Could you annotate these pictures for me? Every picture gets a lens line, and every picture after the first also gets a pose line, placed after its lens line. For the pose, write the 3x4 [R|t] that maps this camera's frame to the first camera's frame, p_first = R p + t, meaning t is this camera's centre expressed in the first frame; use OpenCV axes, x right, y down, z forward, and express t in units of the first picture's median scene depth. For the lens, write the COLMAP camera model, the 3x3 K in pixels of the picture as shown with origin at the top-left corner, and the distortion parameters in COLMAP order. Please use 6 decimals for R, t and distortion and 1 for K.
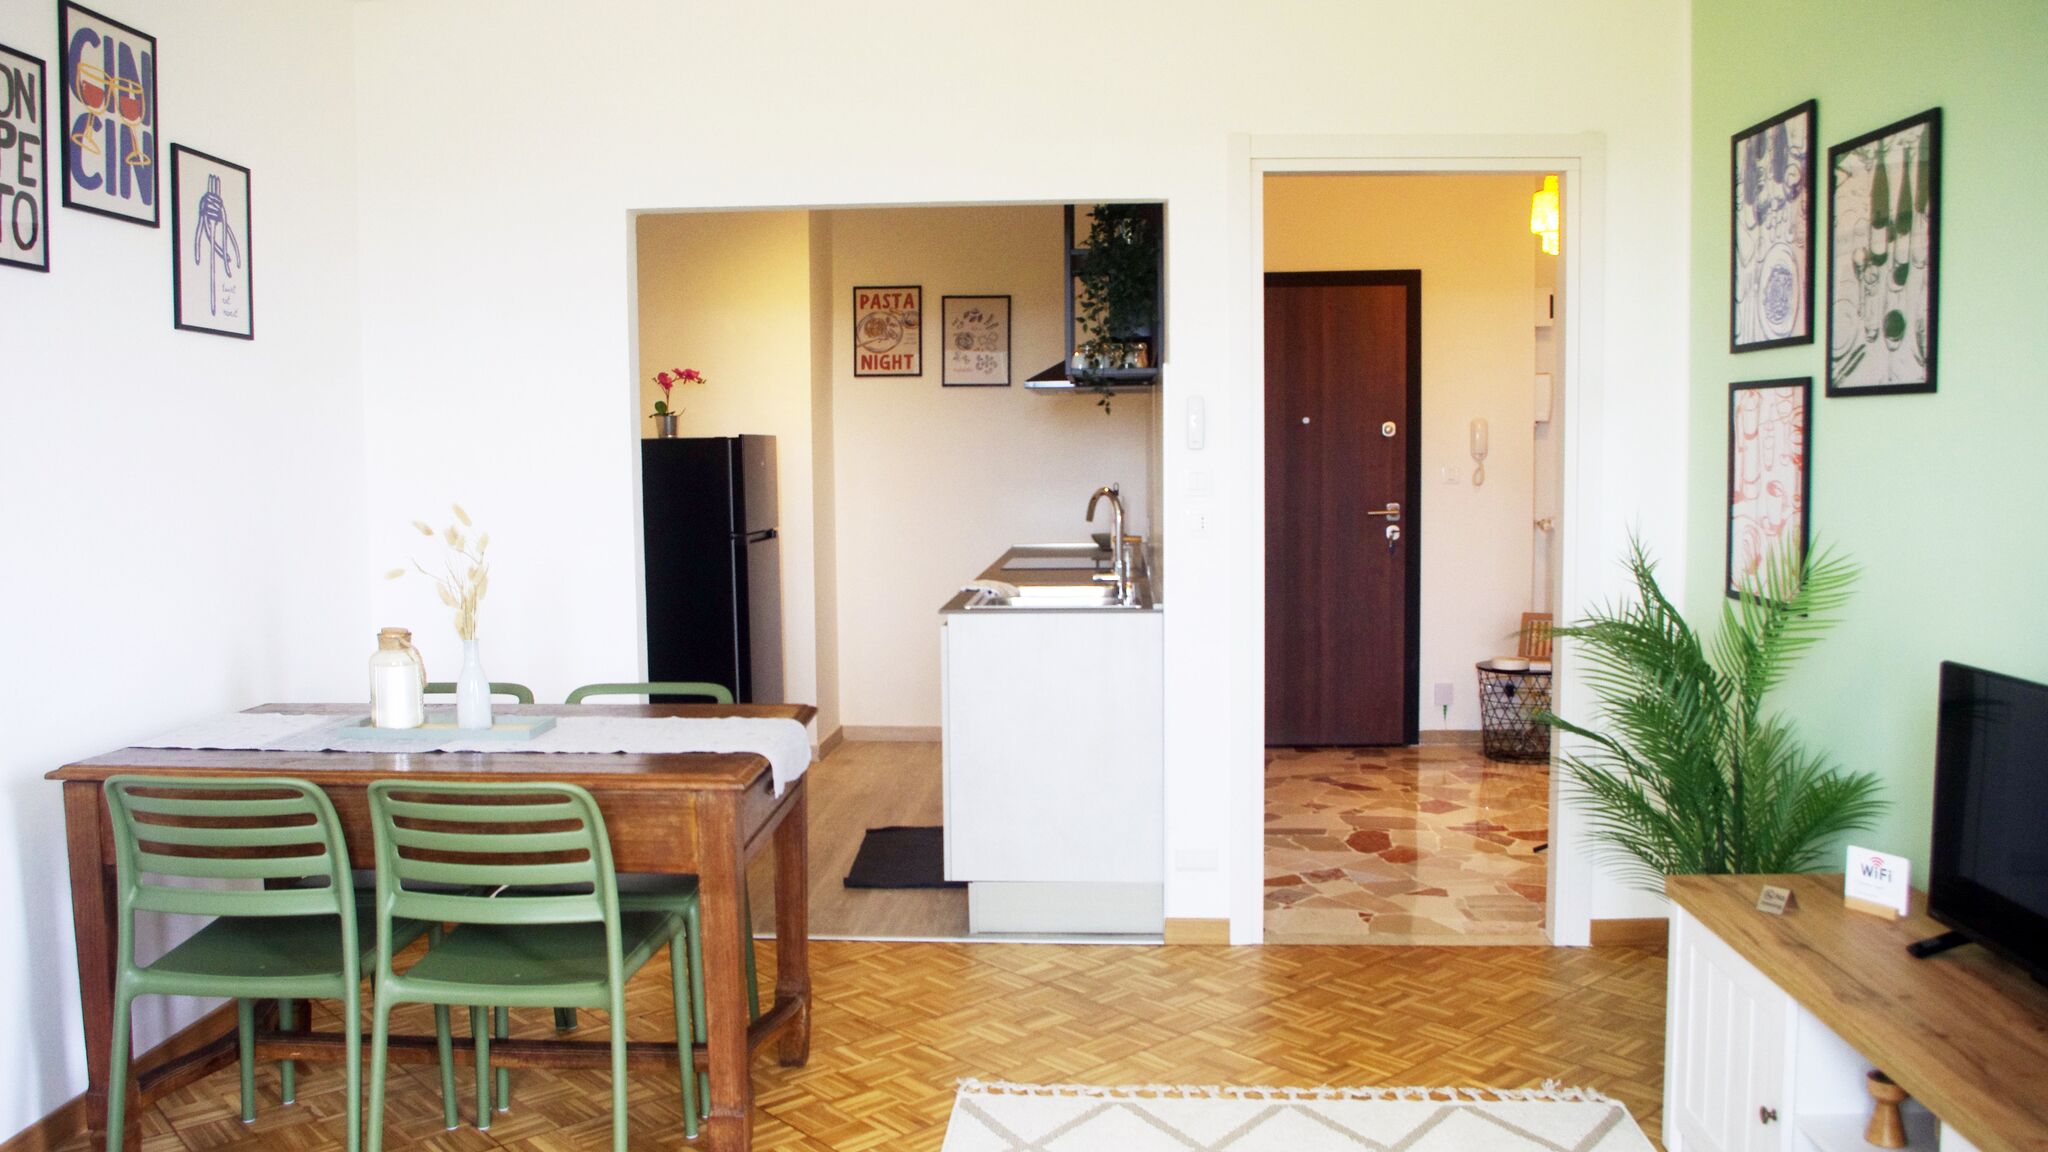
lens RADIAL K [[1588.2, 0, 1002.3], [0, 1588.2, 574.7], [0, 0, 1]] dist [-0.092616, 0.041844]
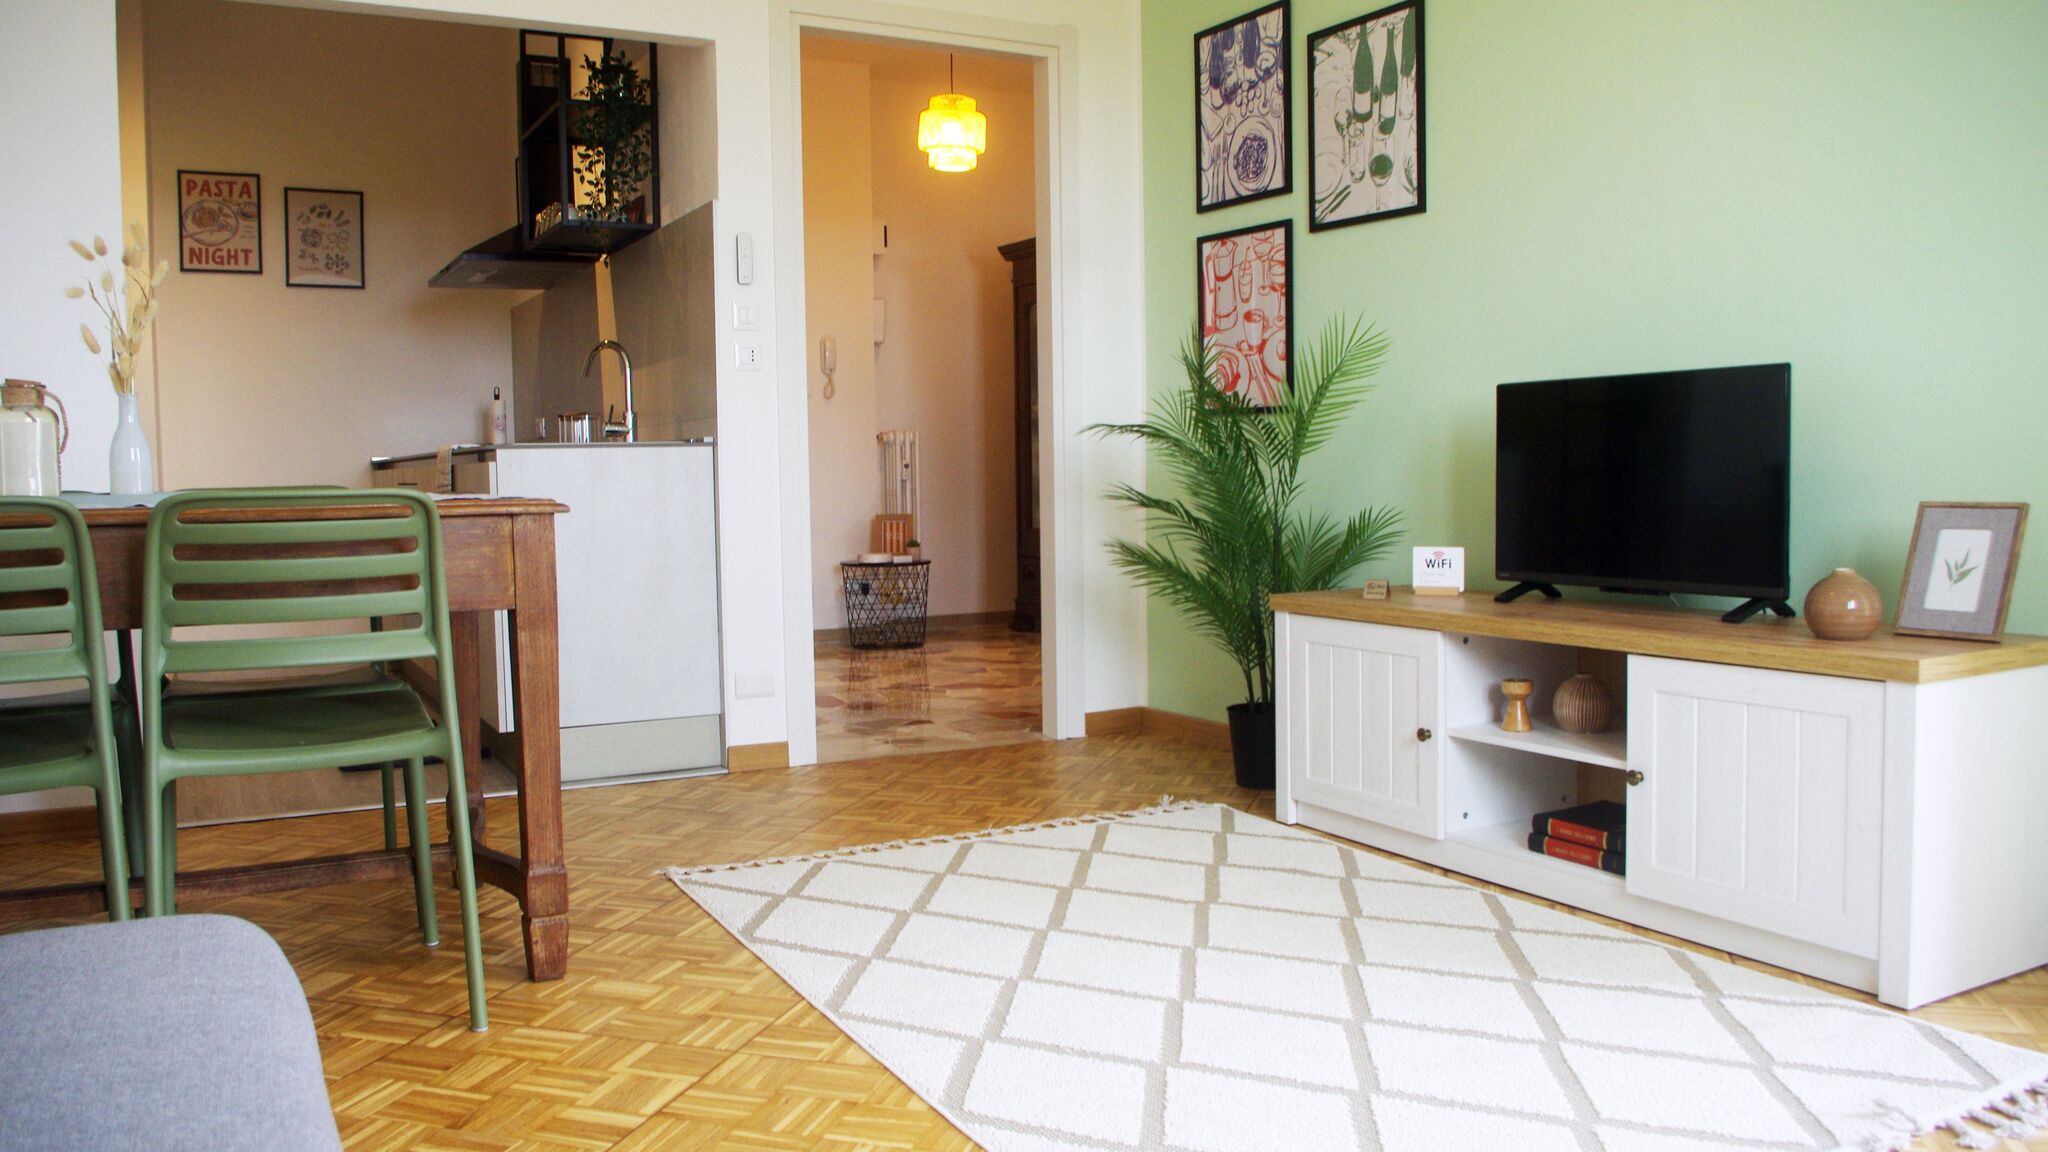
lens RADIAL K [[1585.3, 0, 1001.1], [0, 1585.3, 574.6], [0, 0, 1]] dist [-0.089235, 0.040731]
pose [[0.851012, -0.038636, 0.523724, -0.329713], [0.047340, 0.998874, -0.003235, 0.141827], [-0.523009, 0.027546, 0.851882, 0.048204]]
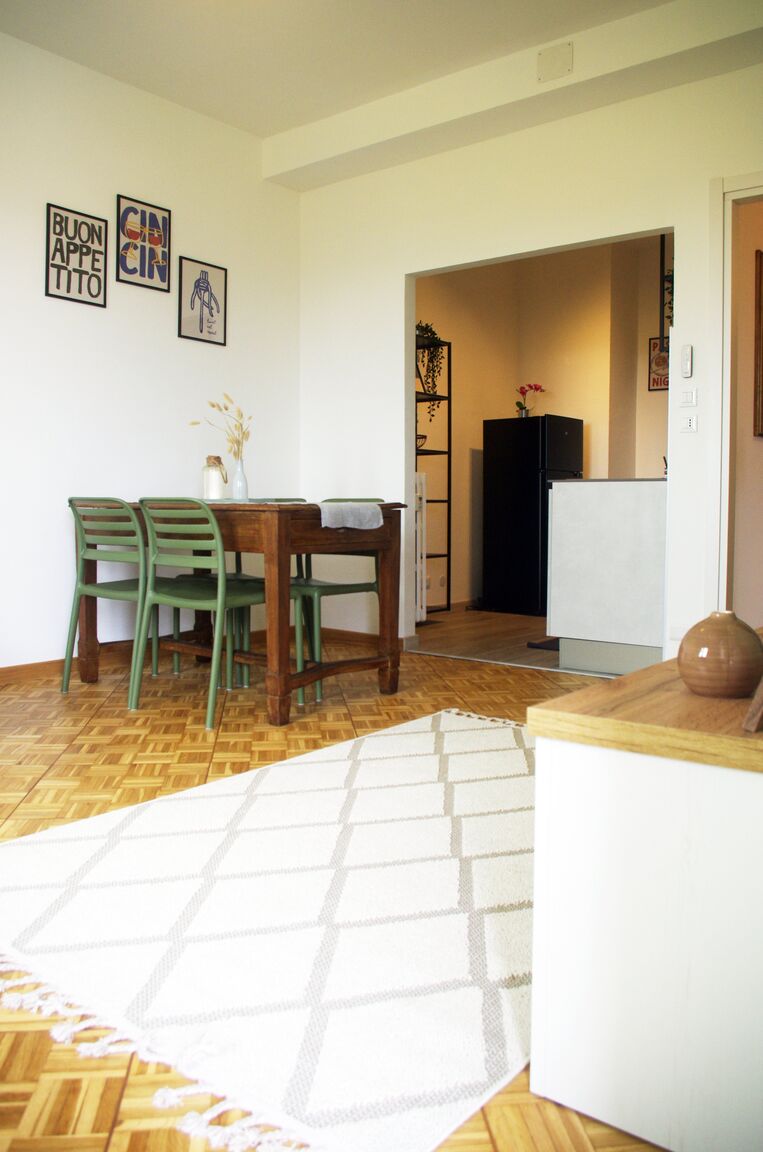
lens RADIAL K [[899.9, 0, 382.3], [0, 899.9, 563.1], [0, 0, 1]] dist [-0.094391, 0.050823]
pose [[0.822909, 0.050756, -0.565902, 0.454862], [-0.055562, 0.998417, 0.008752, 0.139825], [0.565450, 0.024241, 0.824426, 0.092895]]
